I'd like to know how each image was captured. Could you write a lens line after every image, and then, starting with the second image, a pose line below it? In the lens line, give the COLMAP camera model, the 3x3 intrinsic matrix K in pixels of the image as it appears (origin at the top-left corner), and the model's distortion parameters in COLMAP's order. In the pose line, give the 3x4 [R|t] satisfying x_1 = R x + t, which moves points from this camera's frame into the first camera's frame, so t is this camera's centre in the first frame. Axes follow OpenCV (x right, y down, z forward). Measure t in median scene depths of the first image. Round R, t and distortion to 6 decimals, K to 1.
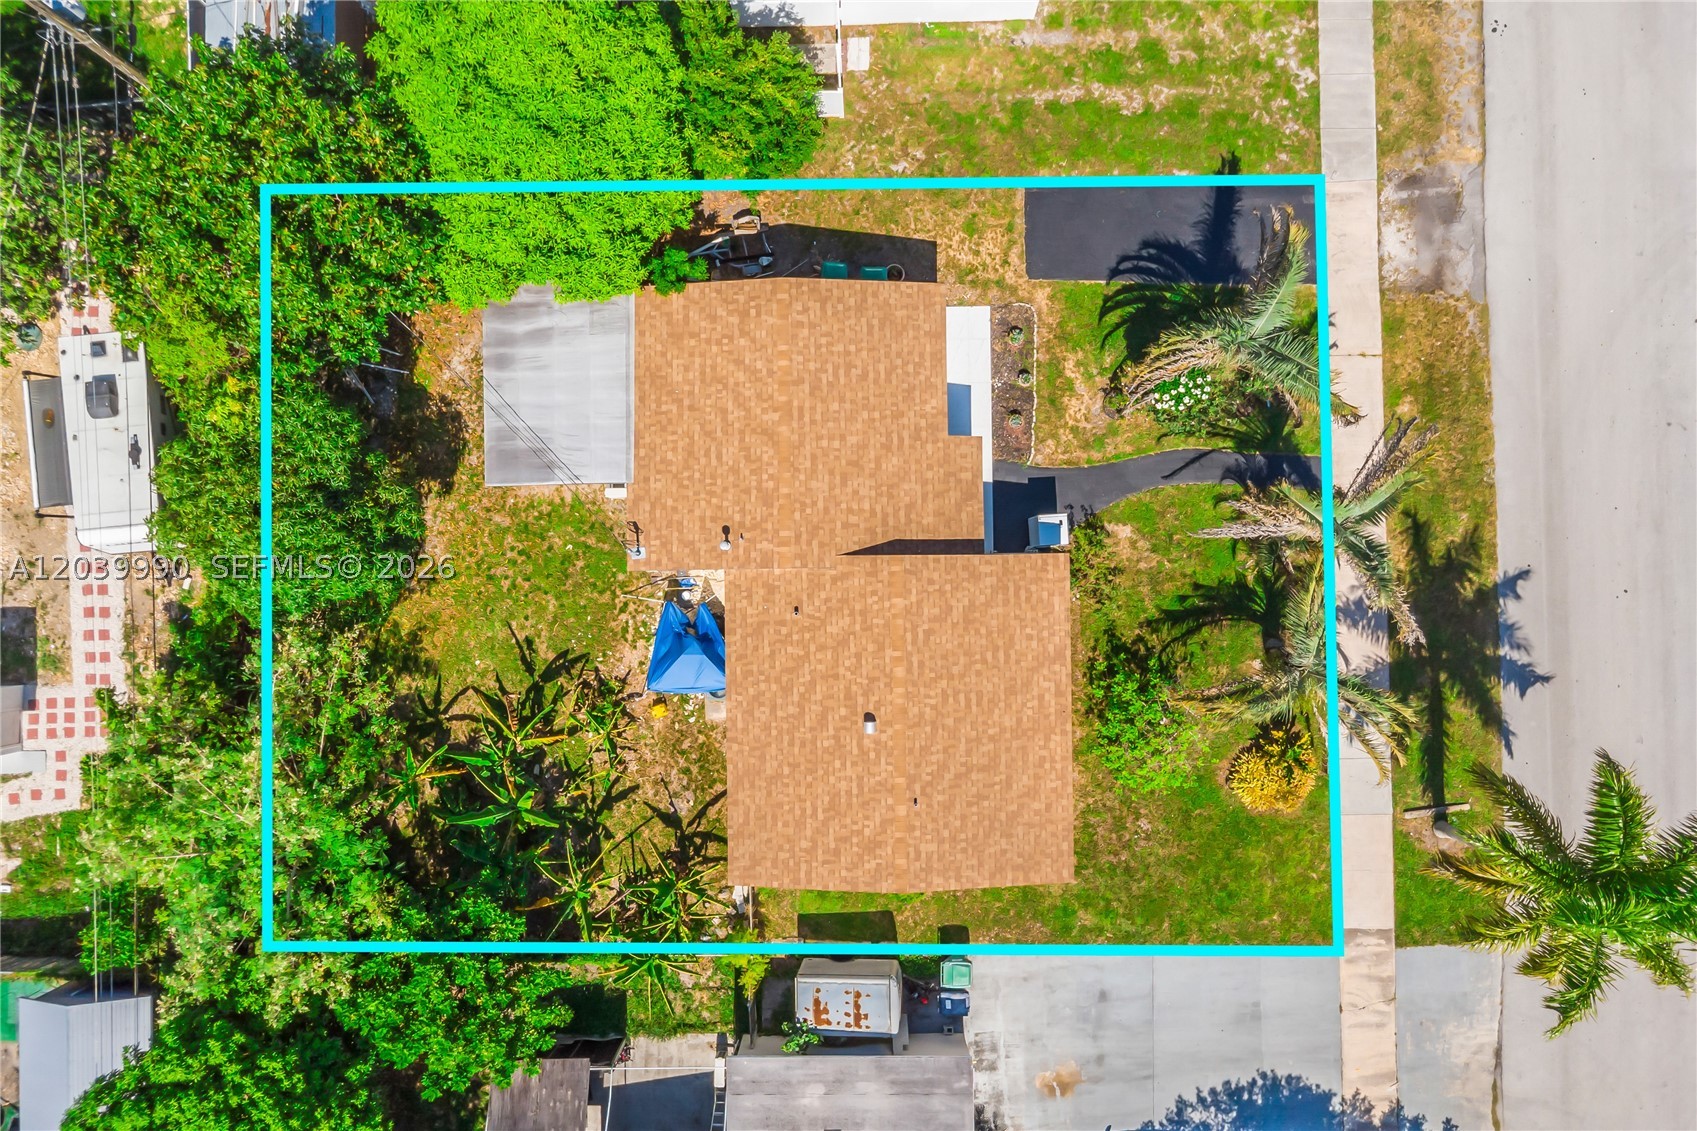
lens RADIAL K [[1243.7, 0, 847.2], [0, 1243.7, 573.2], [0, 0, 1]] dist [0.007503, -0.001900]
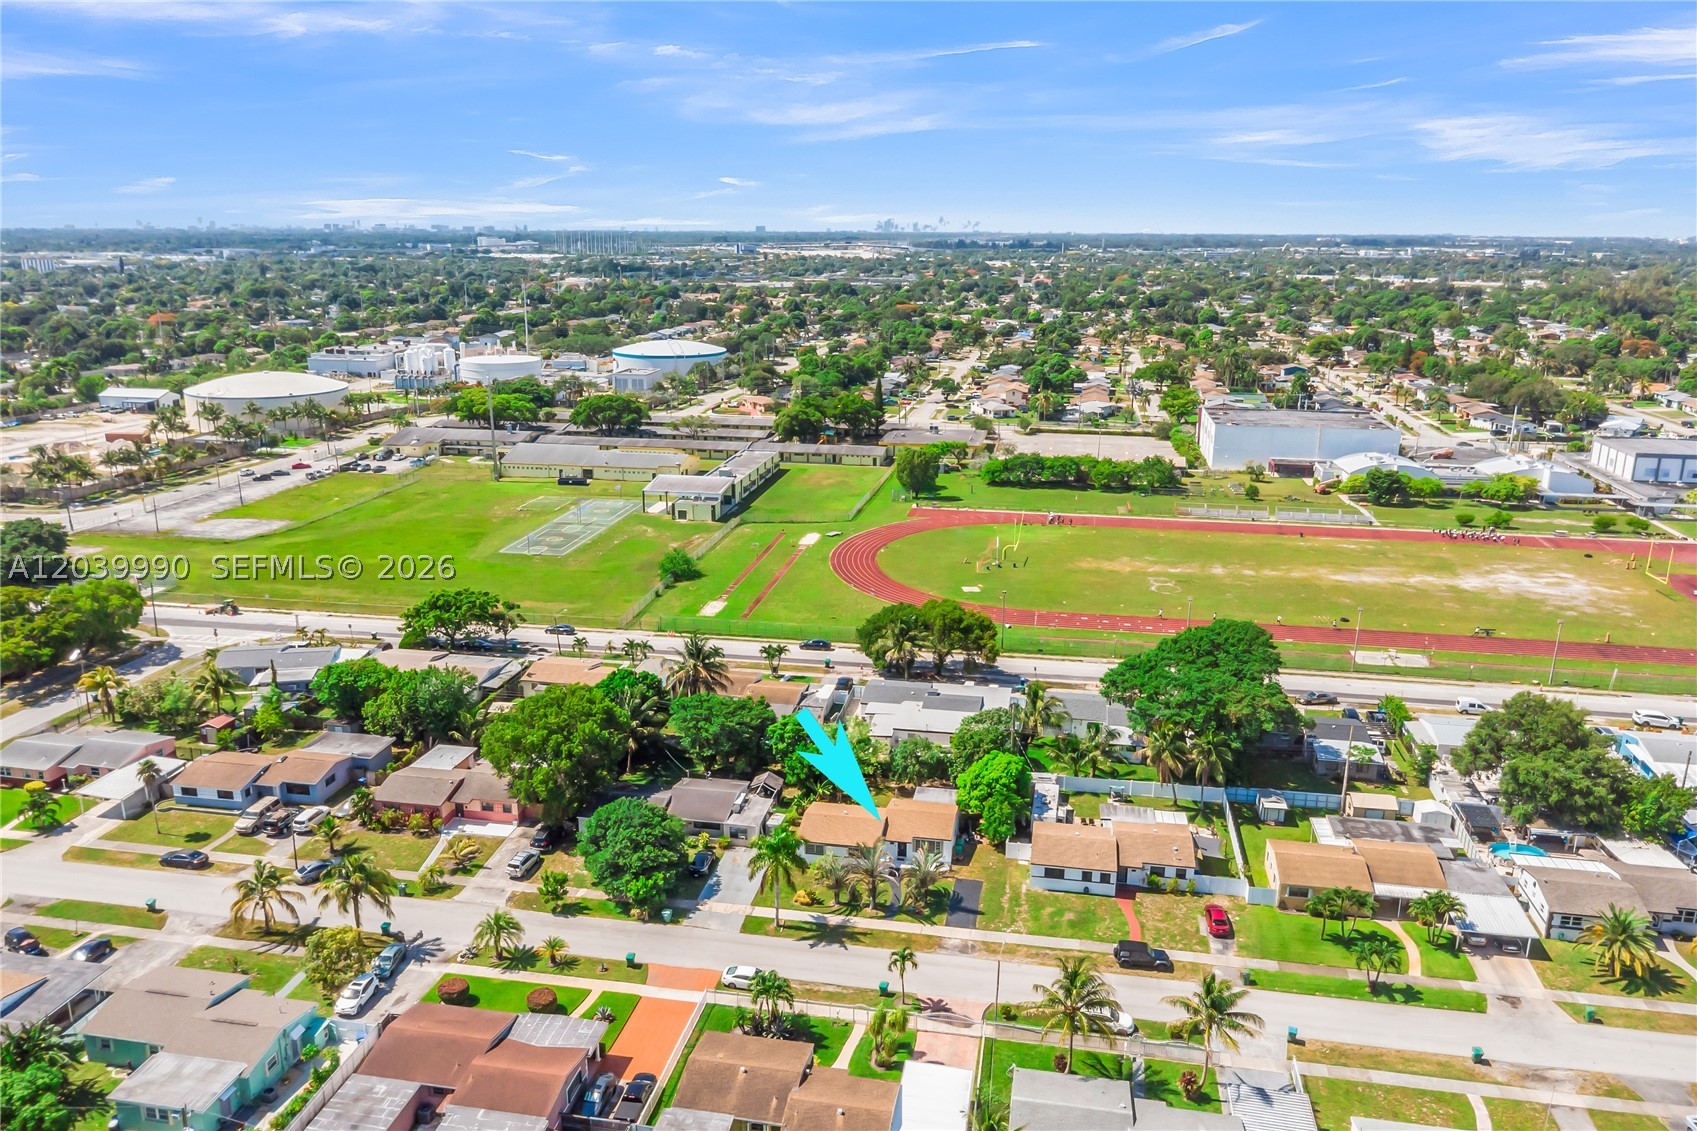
lens RADIAL K [[1243.7, 0, 844.5], [0, 1243.7, 572.7], [0, 0, 1]] dist [0.007503, -0.001900]
pose [[-0.195472, 0.284698, -0.938476, 3.288329], [-0.980691, -0.050921, 0.188818, -0.550722], [0.005968, 0.957264, 0.289155, -0.864212]]
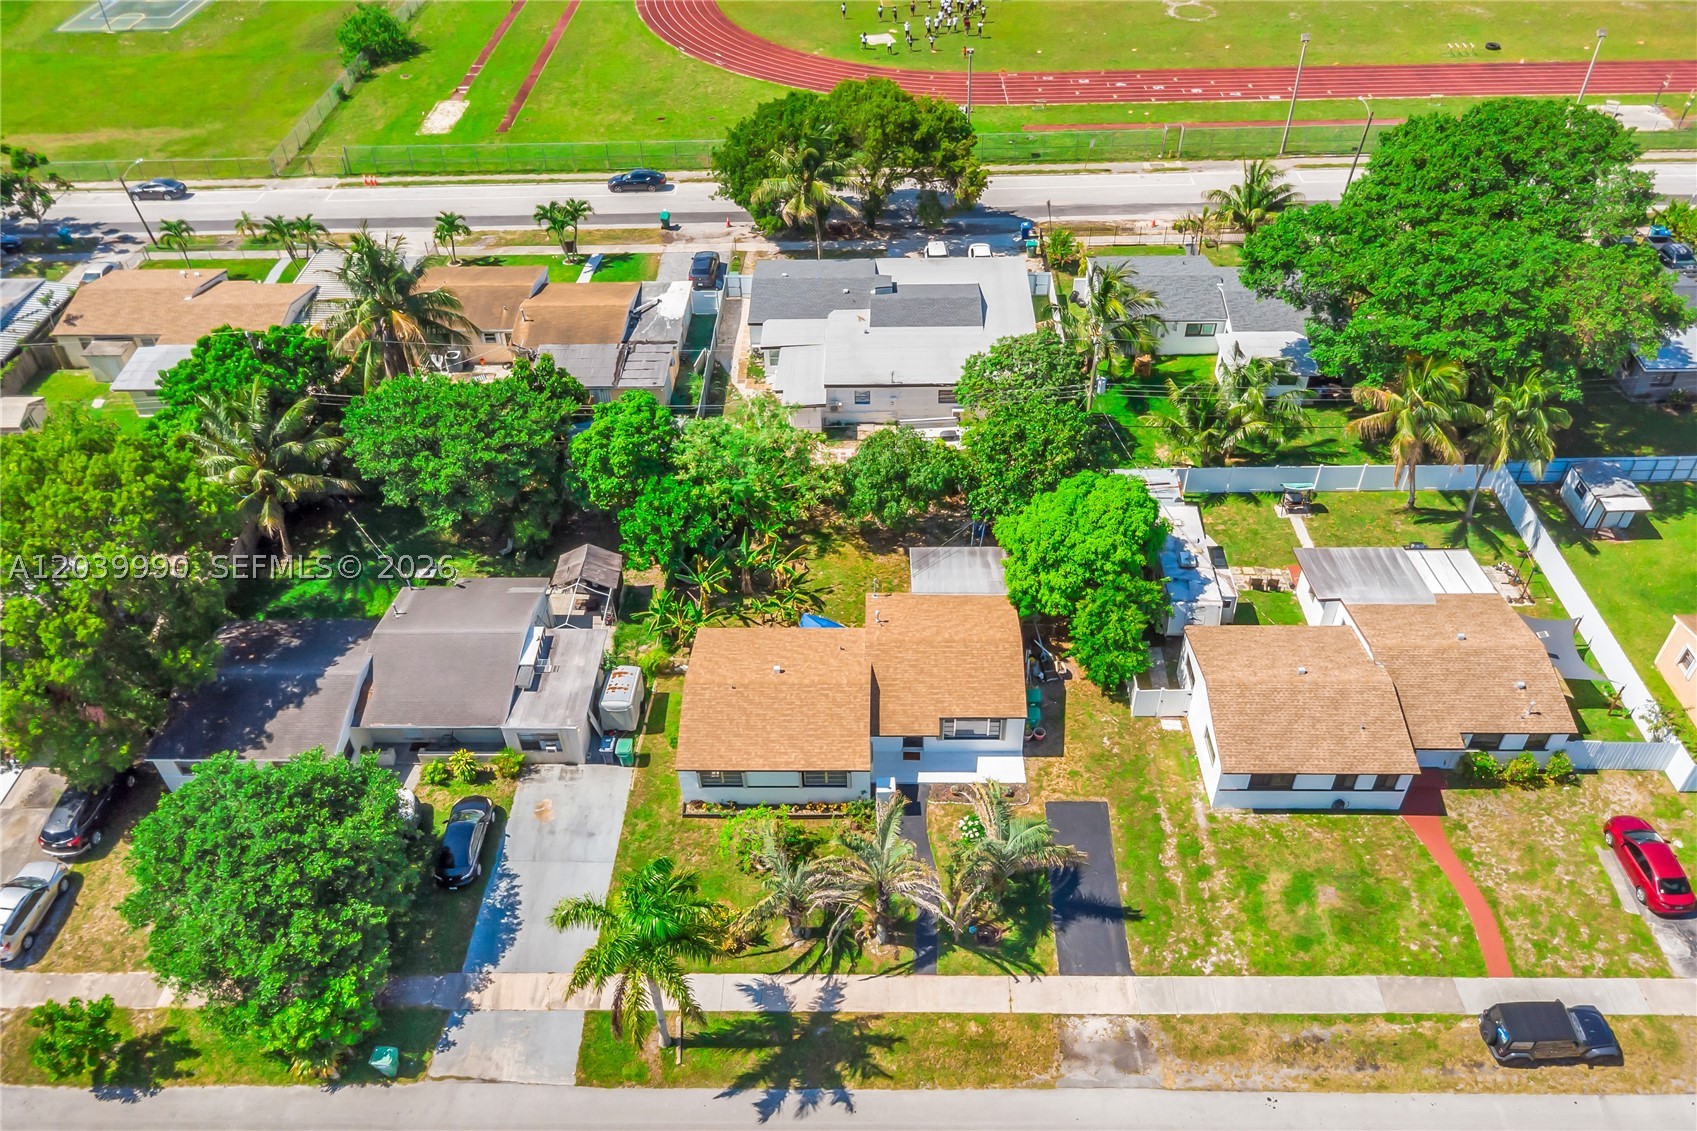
lens RADIAL K [[1243.7, 0, 846.6], [0, 1243.7, 564.6], [0, 0, 1]] dist [0.007503, -0.001900]
pose [[-0.033447, 0.669487, -0.742070, 1.131073], [-0.998947, 0.000943, 0.045876, -0.055919], [0.031413, 0.742823, 0.668751, -0.299620]]
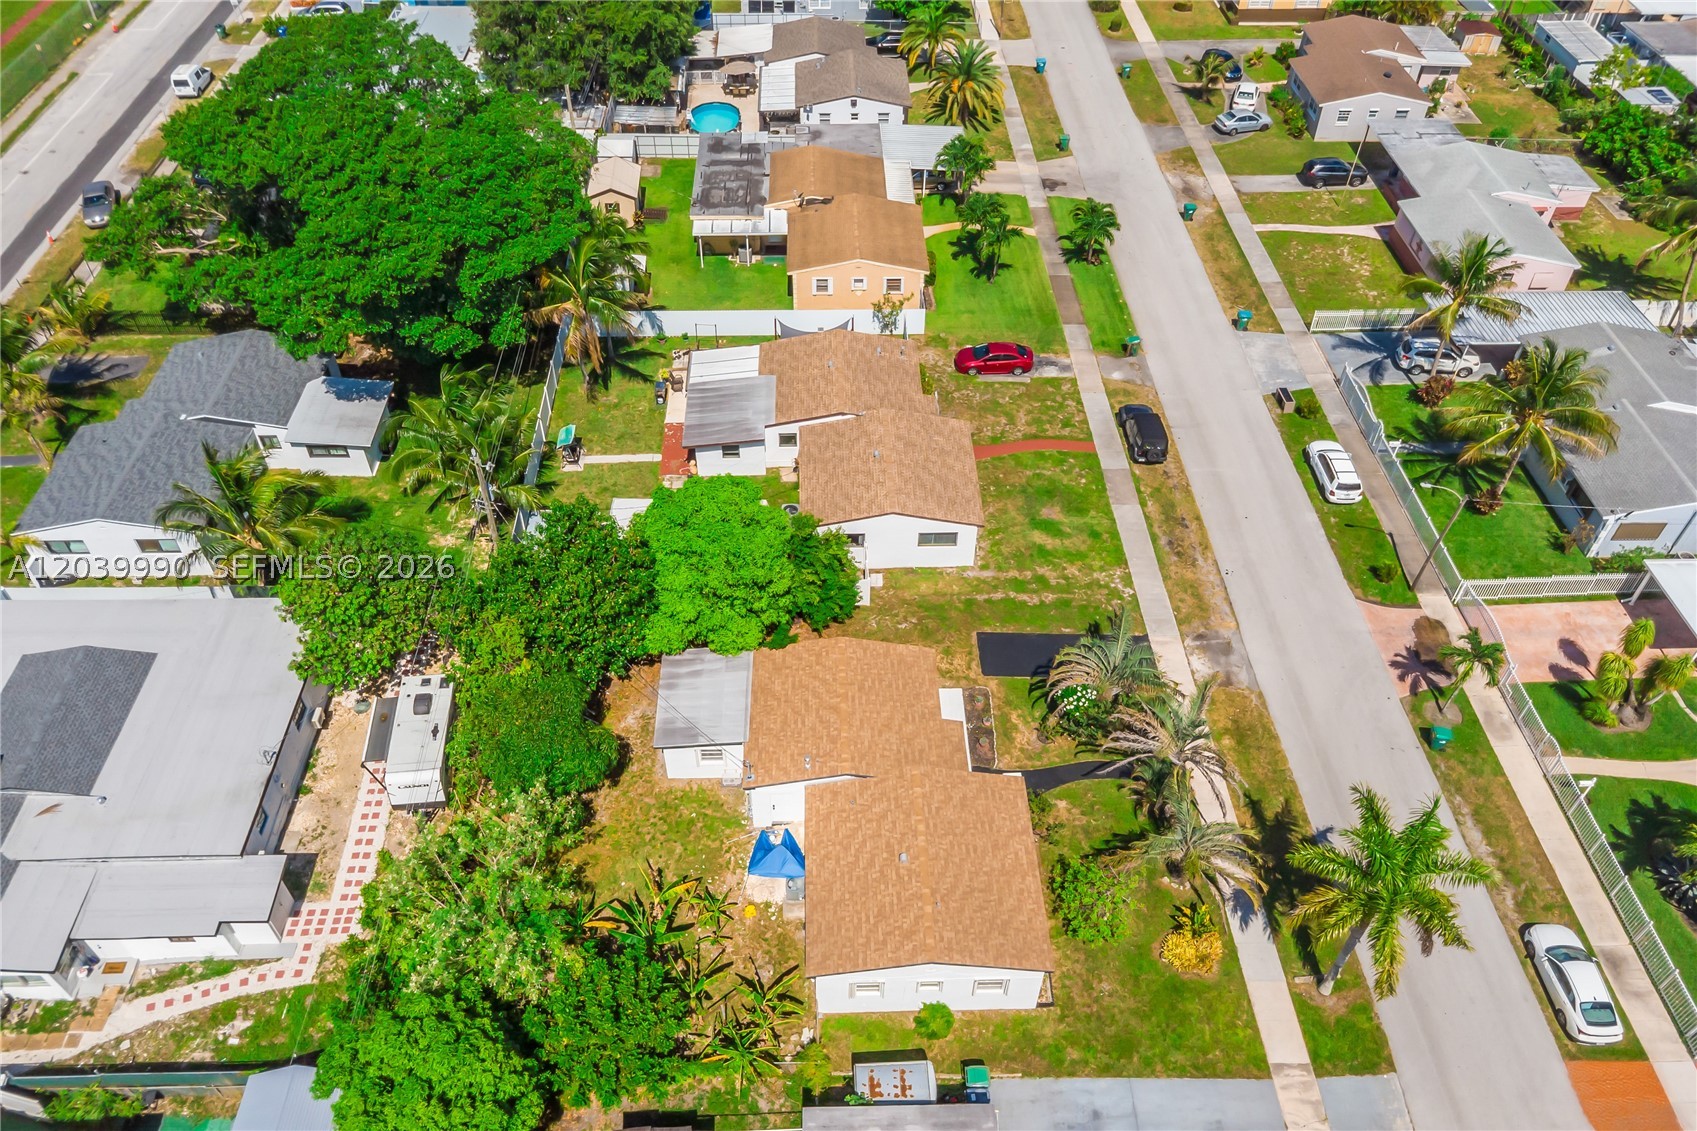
lens RADIAL K [[1243.7, 0, 847.3], [0, 1243.7, 567.5], [0, 0, 1]] dist [0.007503, -0.001900]
pose [[0.999526, 0.007559, 0.029830, -0.086318], [0.015716, 0.708002, -0.706035, 0.828541], [-0.026457, 0.706170, 0.707548, -0.271037]]
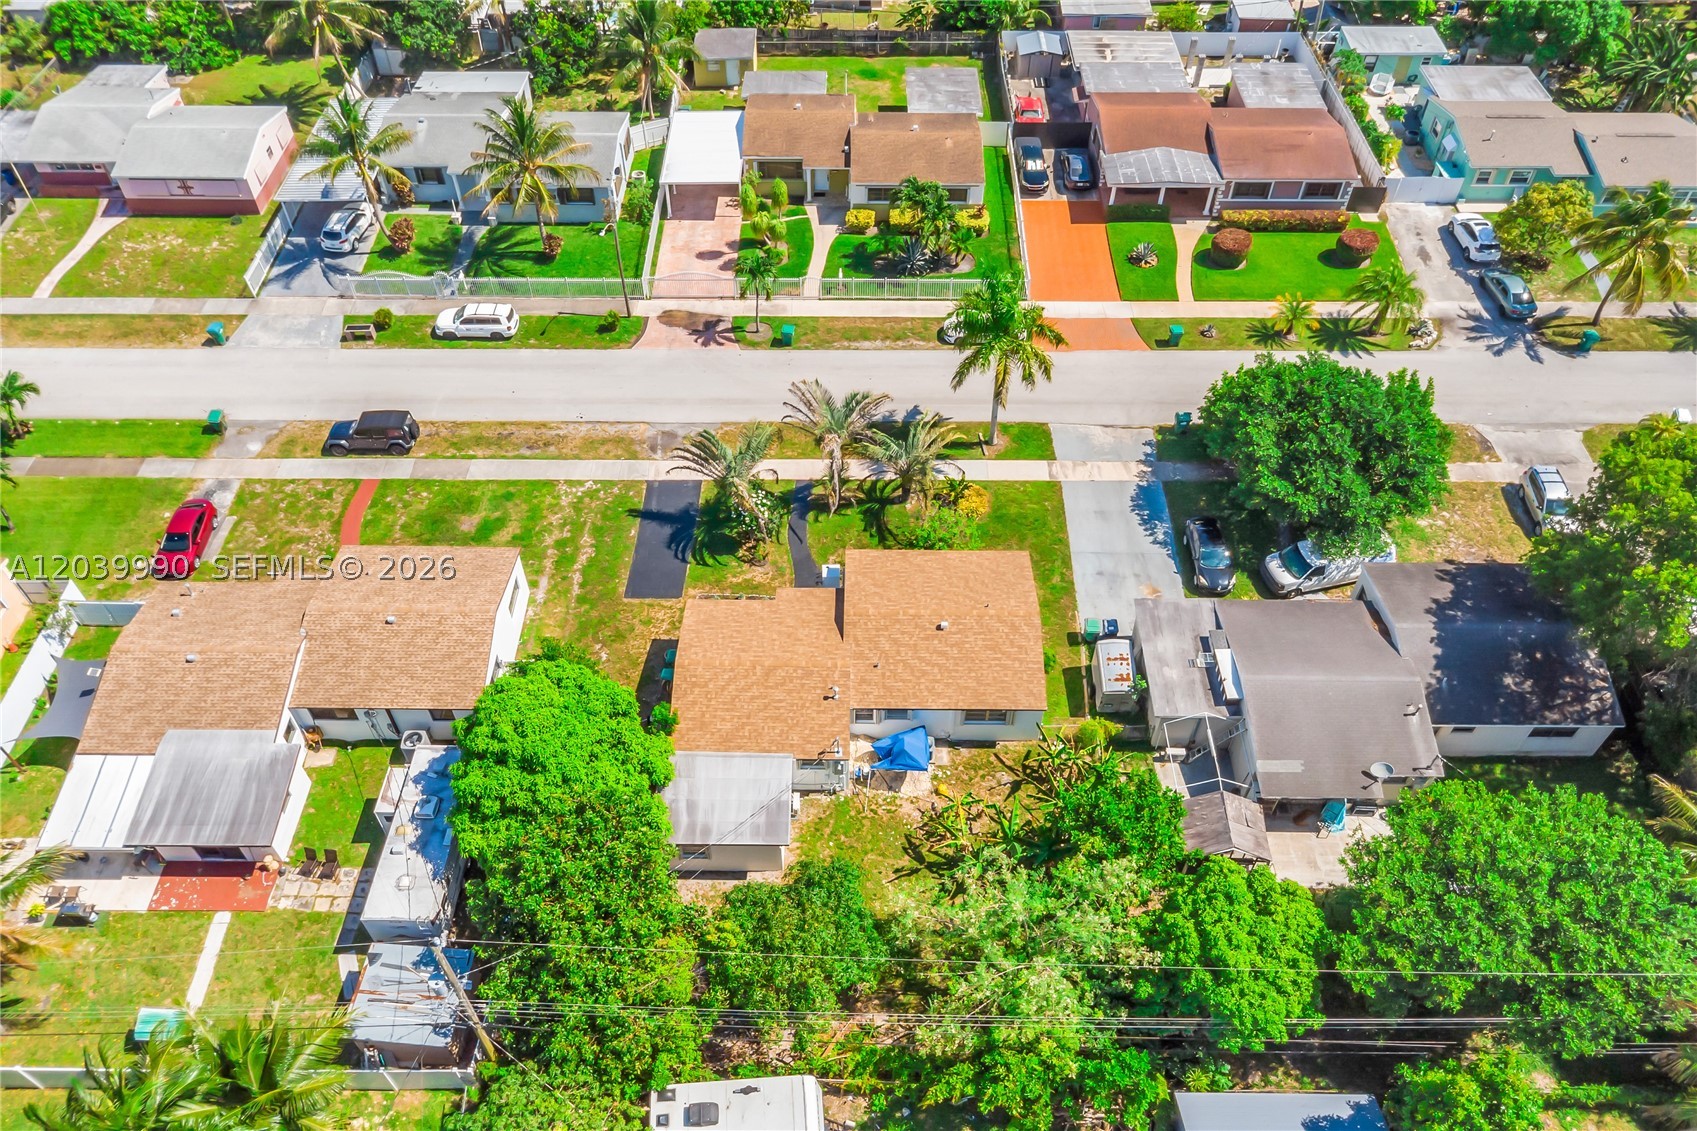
lens RADIAL K [[1243.7, 0, 848.7], [0, 1243.7, 565.1], [0, 0, 1]] dist [0.007503, -0.001900]
pose [[0.023148, -0.733045, 0.679786, -0.968807], [0.999686, 0.023514, -0.008686, 0.004332], [-0.009618, 0.679773, 0.733359, -0.276401]]
